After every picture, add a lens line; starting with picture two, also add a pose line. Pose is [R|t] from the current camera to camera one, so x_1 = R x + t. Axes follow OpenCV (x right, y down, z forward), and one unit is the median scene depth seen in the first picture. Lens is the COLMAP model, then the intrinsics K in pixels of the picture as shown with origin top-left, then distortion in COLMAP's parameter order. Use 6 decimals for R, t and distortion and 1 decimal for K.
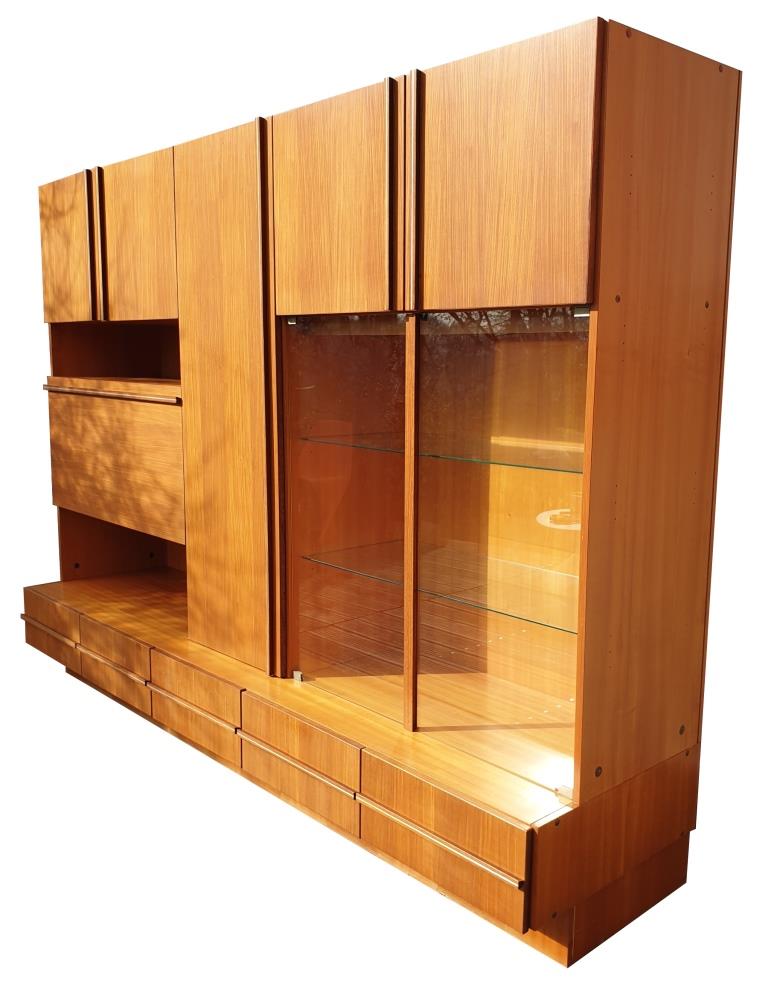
lens RADIAL K [[942.5, 0, 366.5], [0, 942.5, 521.2], [0, 0, 1]] dist [0.039271, 0.000000]
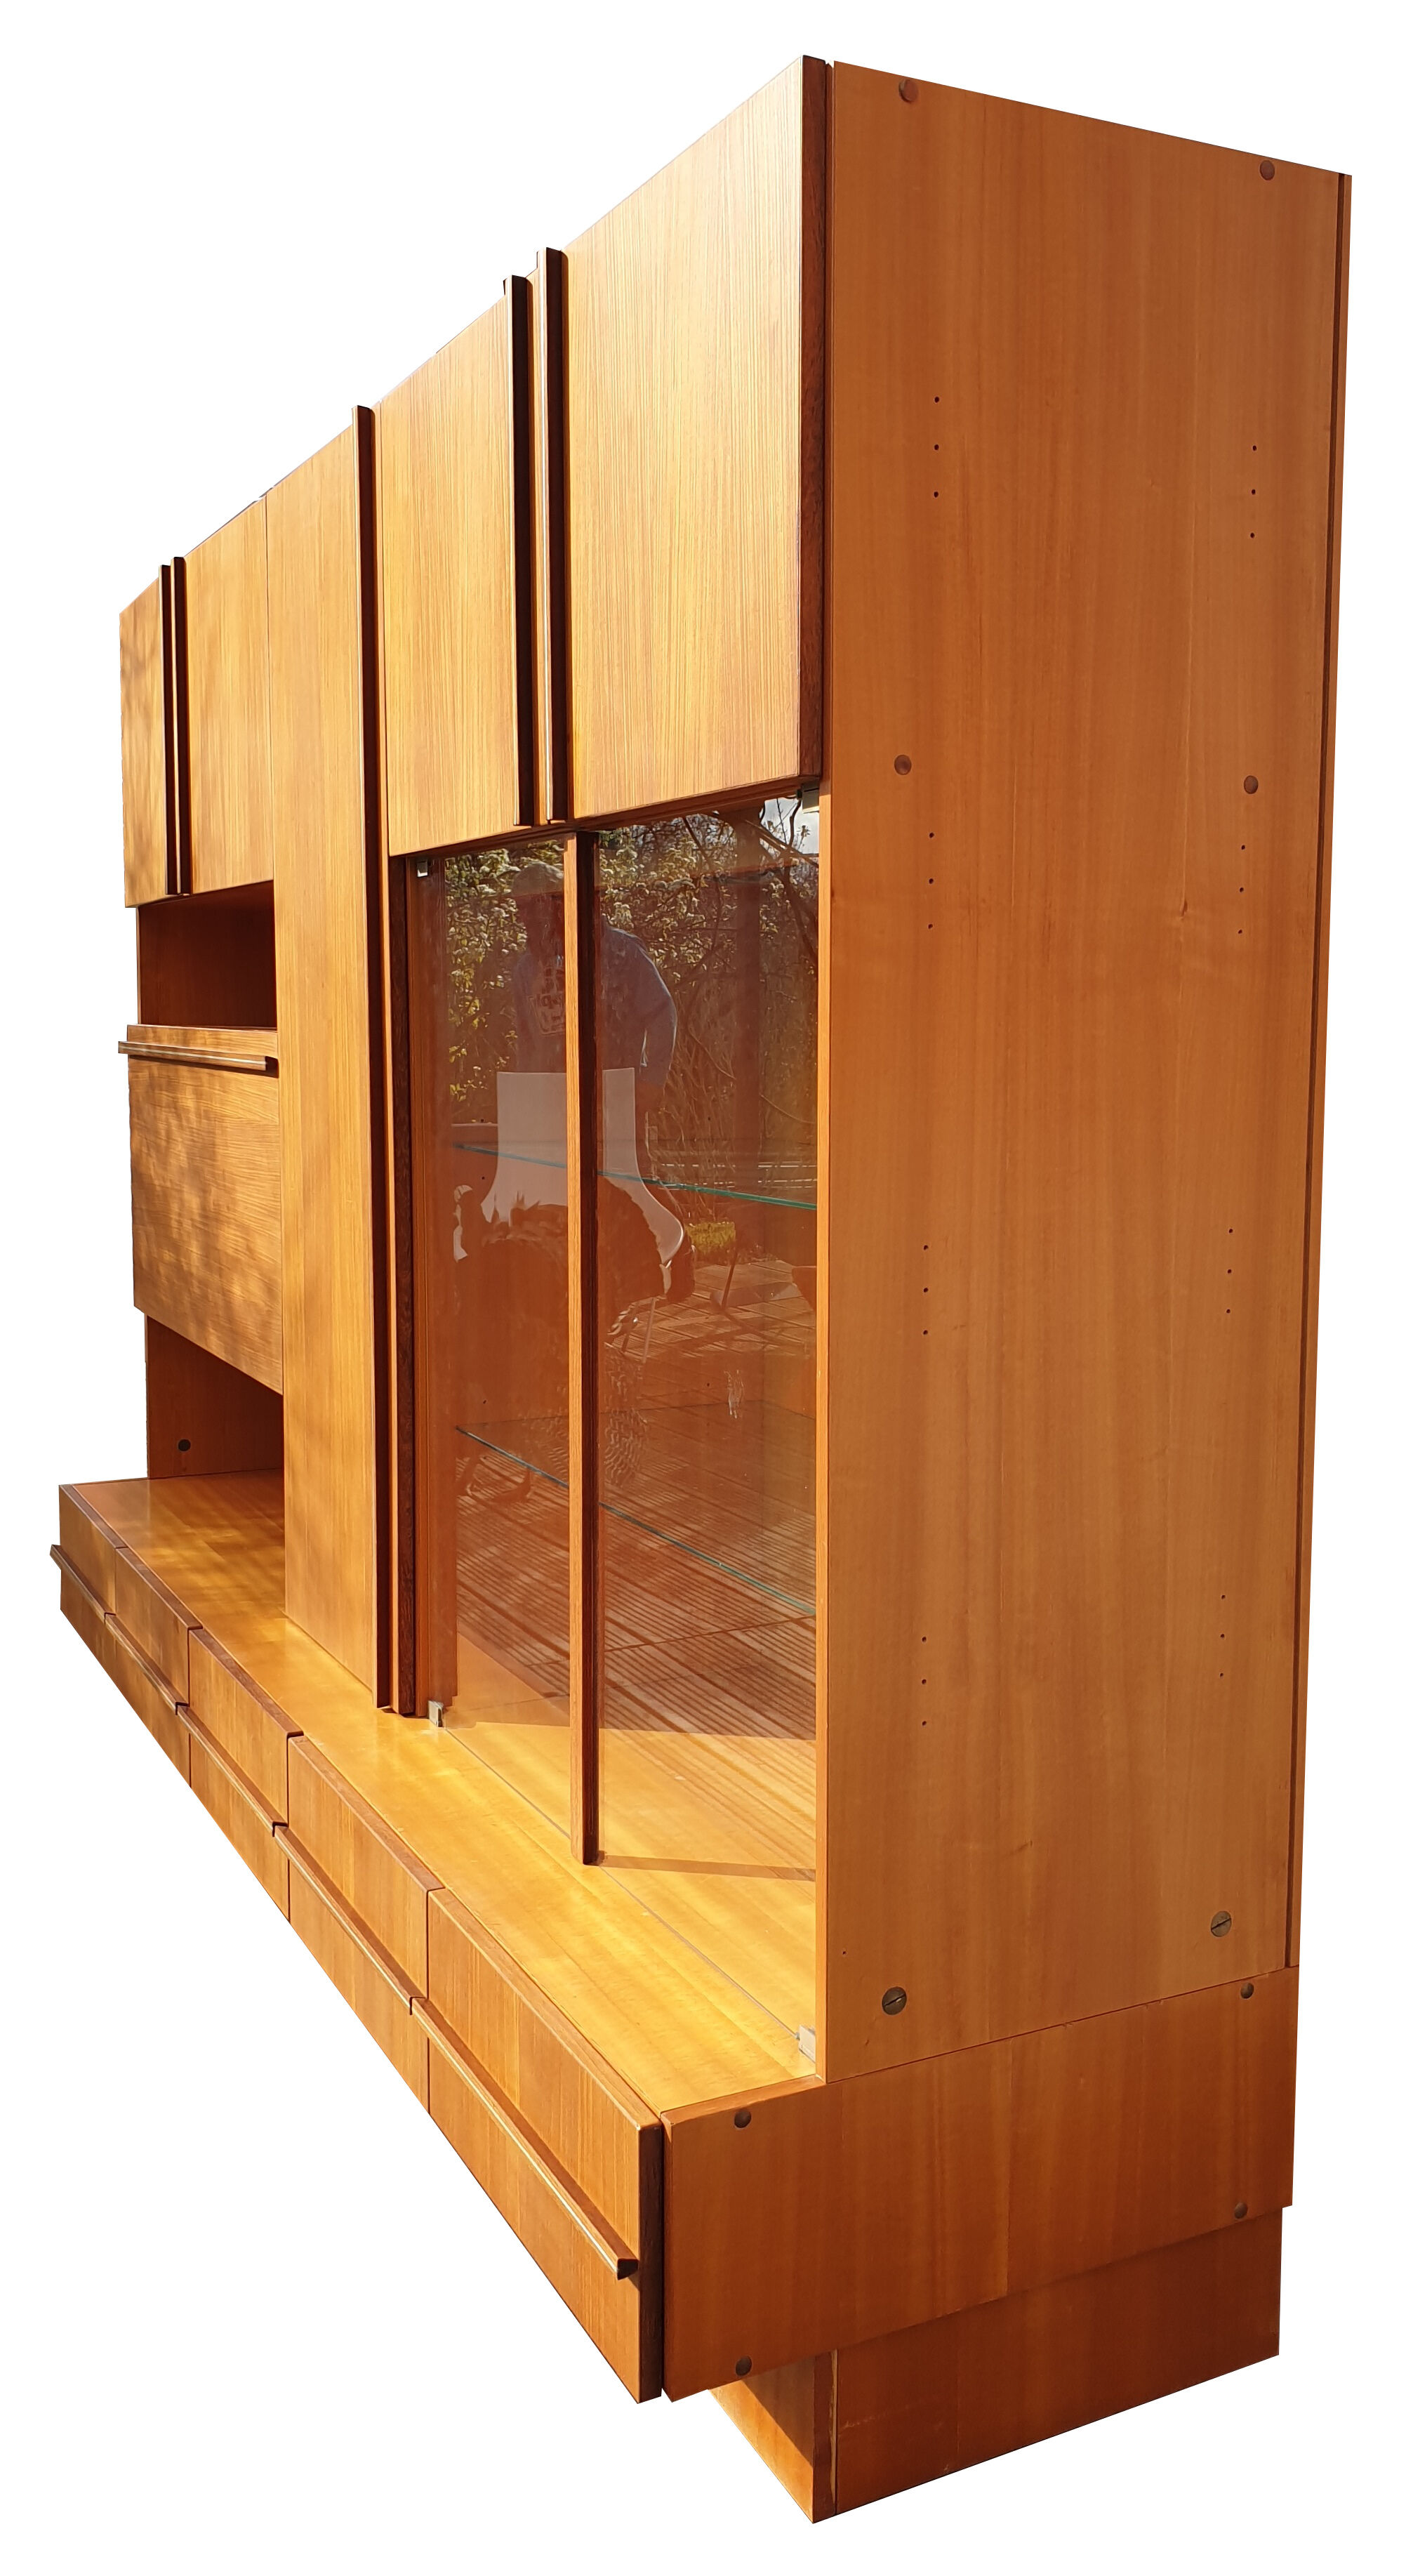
lens RADIAL K [[2197.5, 0, 705.5], [0, 2197.5, 1285.7], [0, 0, 1]] dist [0.031009, 0.030311]
pose [[0.965327, 0.030647, -0.259237, 0.287939], [-0.045435, 0.997652, -0.051247, 0.019950], [0.257058, 0.061249, 0.964453, 0.079360]]
